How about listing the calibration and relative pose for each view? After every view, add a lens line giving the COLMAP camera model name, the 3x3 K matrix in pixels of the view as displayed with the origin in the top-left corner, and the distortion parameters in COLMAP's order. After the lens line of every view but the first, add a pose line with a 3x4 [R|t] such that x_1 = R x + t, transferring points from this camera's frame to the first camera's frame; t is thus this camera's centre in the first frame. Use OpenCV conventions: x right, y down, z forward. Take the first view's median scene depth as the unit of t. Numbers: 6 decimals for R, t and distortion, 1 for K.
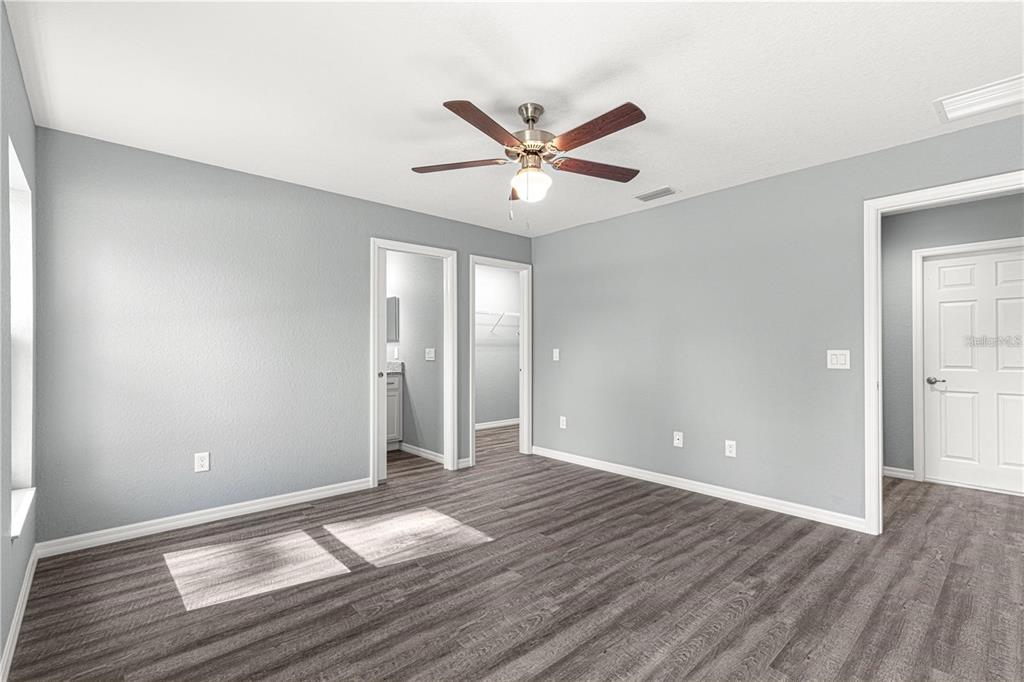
lens RADIAL K [[460.4, 0, 515.3], [0, 460.4, 344.9], [0, 0, 1]] dist [0.003819, -0.001583]
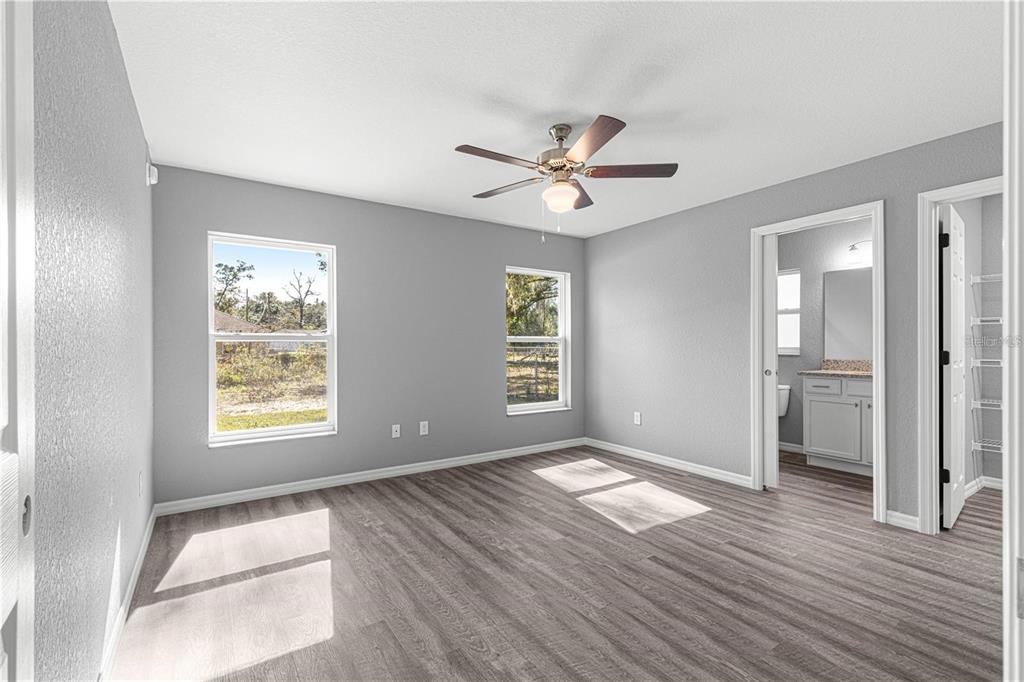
lens RADIAL K [[460.4, 0, 516.2], [0, 460.4, 343.0], [0, 0, 1]] dist [0.003819, -0.001583]
pose [[-0.131027, -0.002642, -0.991375, 0.872318], [0.006771, 0.999971, -0.003560, 0.006453], [0.991356, -0.007179, -0.131005, 0.784419]]
